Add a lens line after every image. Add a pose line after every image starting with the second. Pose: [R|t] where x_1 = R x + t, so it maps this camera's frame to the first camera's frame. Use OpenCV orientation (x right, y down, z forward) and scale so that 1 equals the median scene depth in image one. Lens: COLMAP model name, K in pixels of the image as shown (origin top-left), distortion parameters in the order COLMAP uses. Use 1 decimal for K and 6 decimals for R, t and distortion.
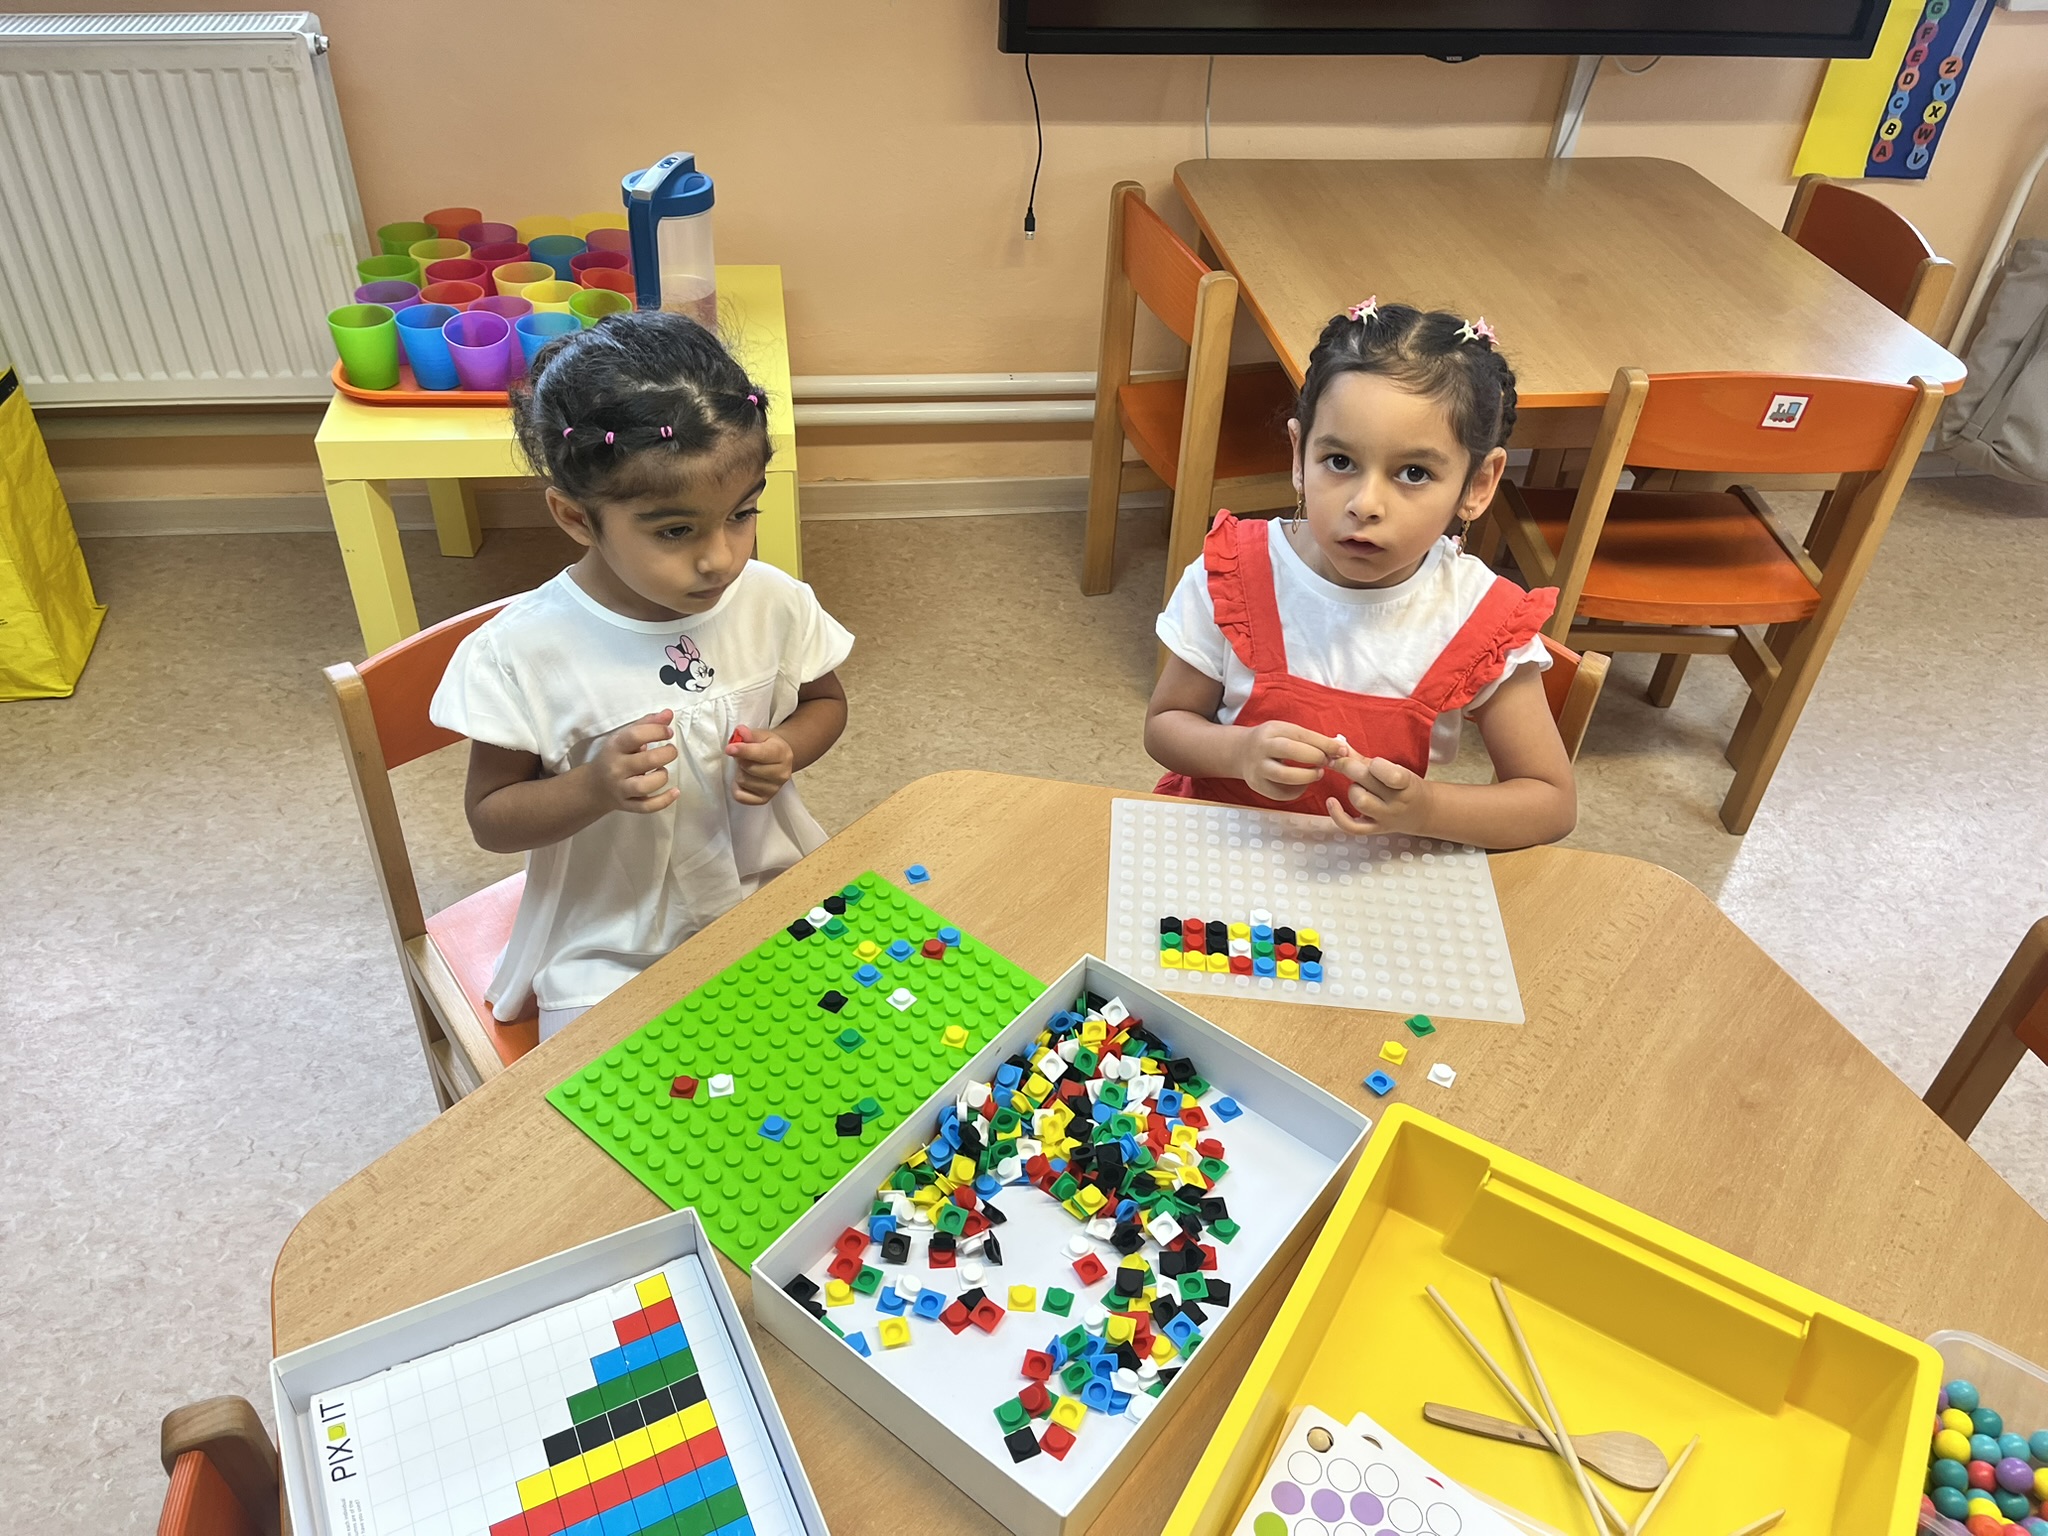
lens RADIAL K [[1552.6, 0, 1016.8], [0, 1552.6, 771.1], [0, 0, 1]] dist [0.060785, -0.069265]
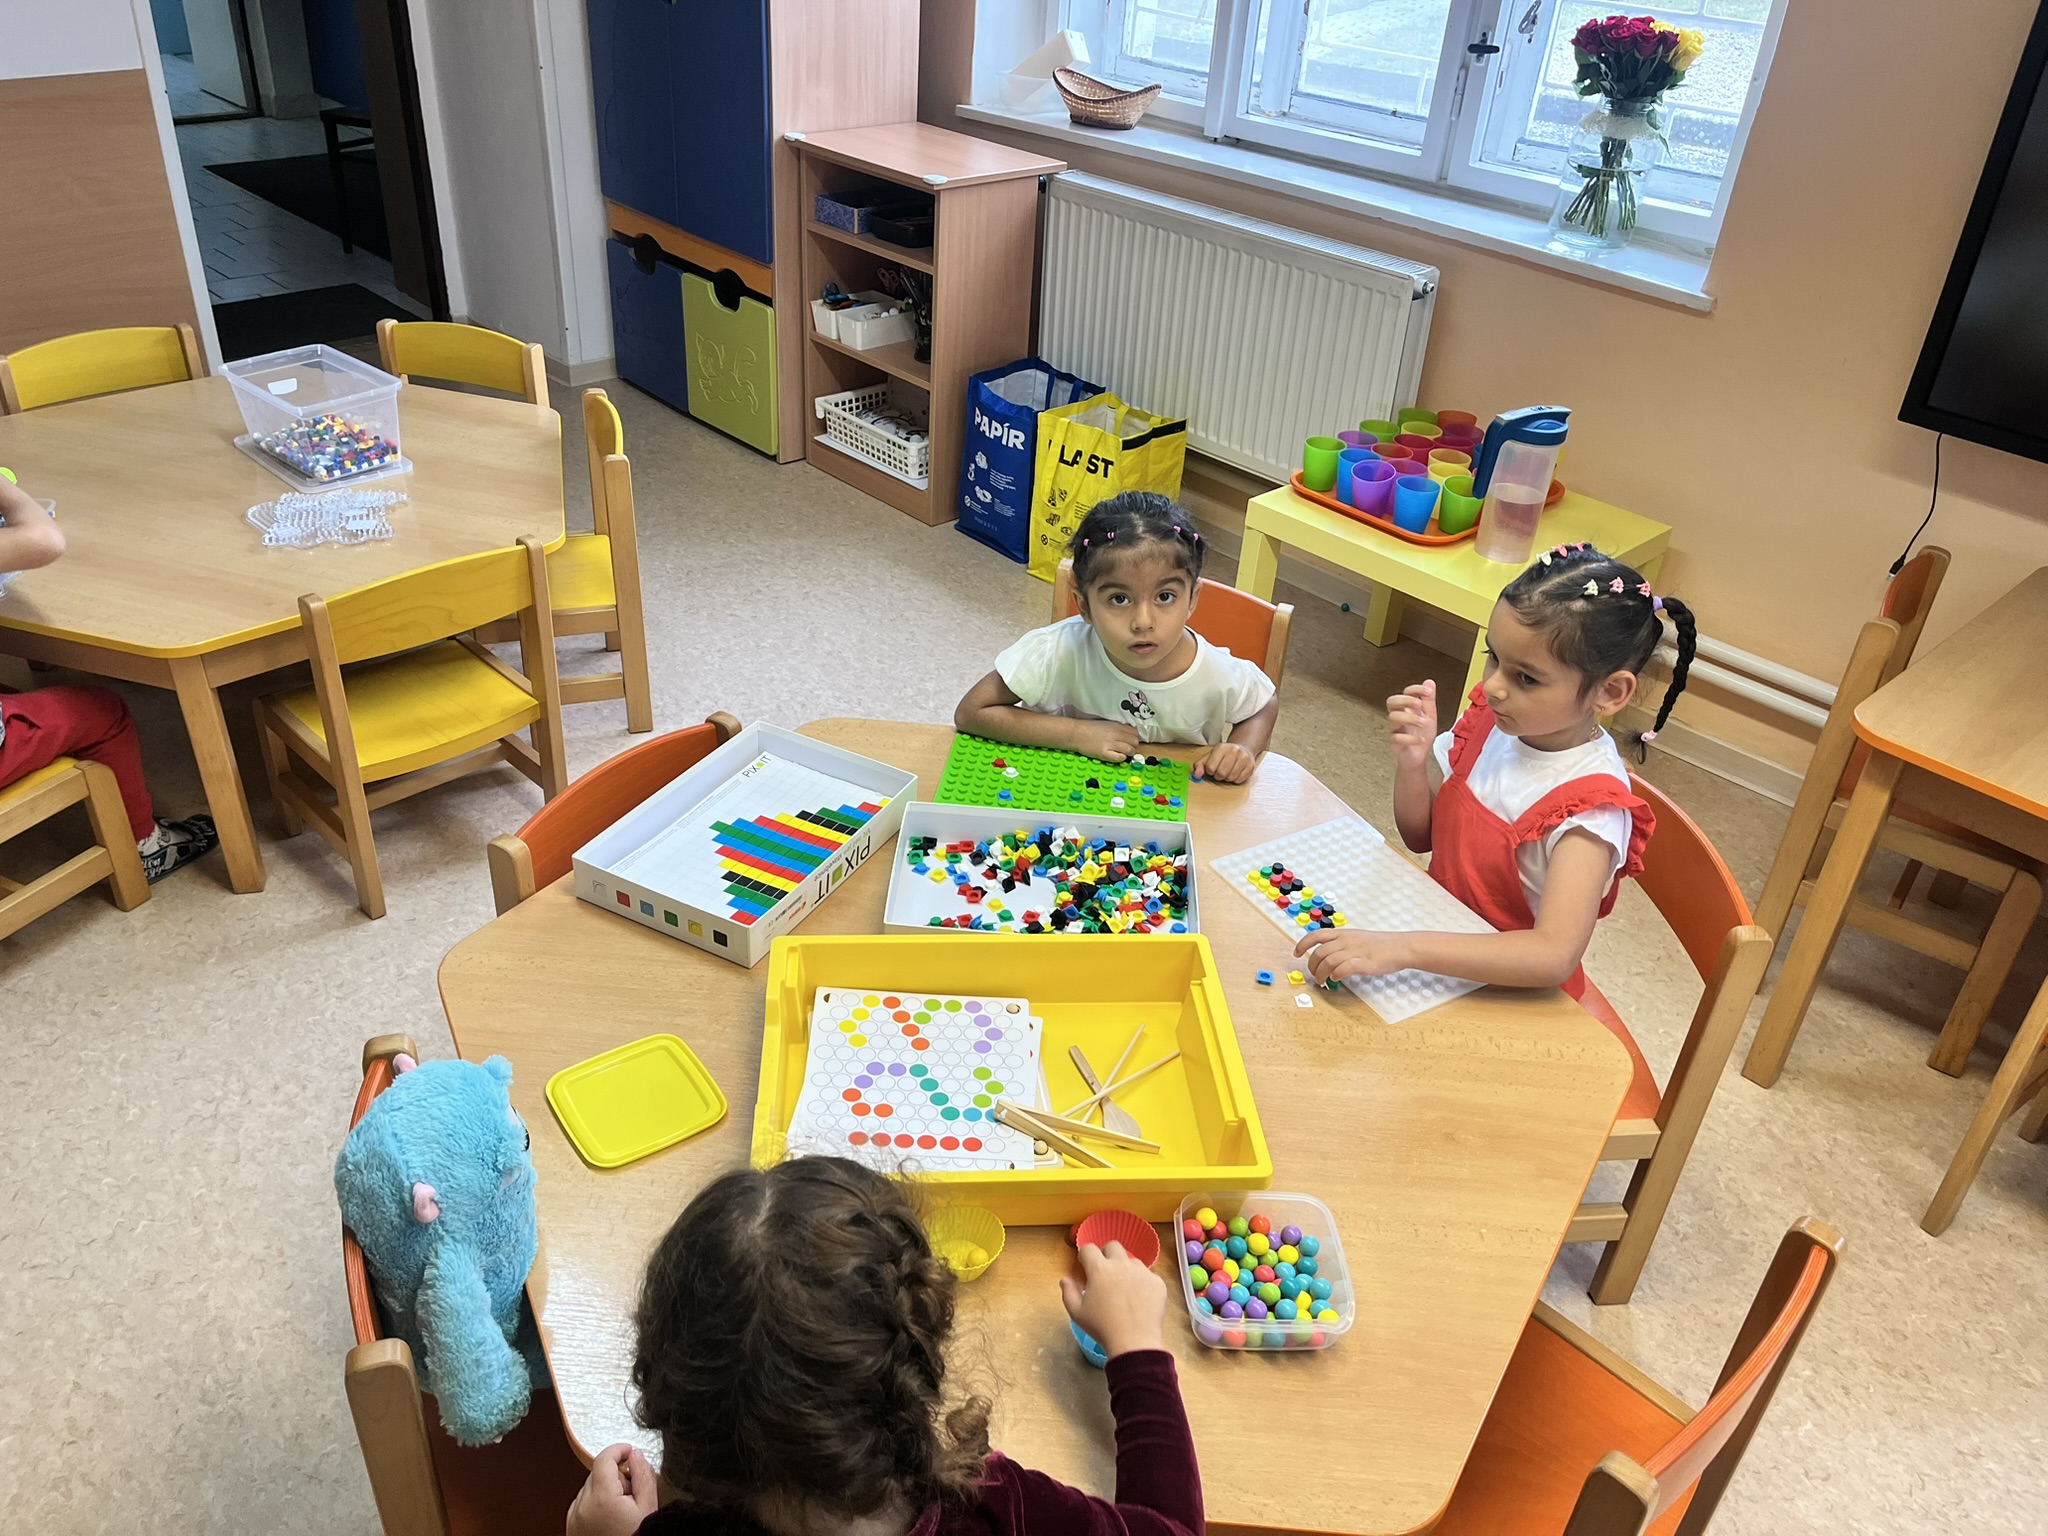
lens RADIAL K [[1552.6, 0, 1024.4], [0, 1552.6, 760.6], [0, 0, 1]] dist [0.060785, -0.069265]
pose [[0.580734, 0.424836, -0.694451, 1.031985], [-0.532643, 0.843396, 0.070531, 0.037172], [0.615661, 0.328935, 0.716075, -0.296281]]
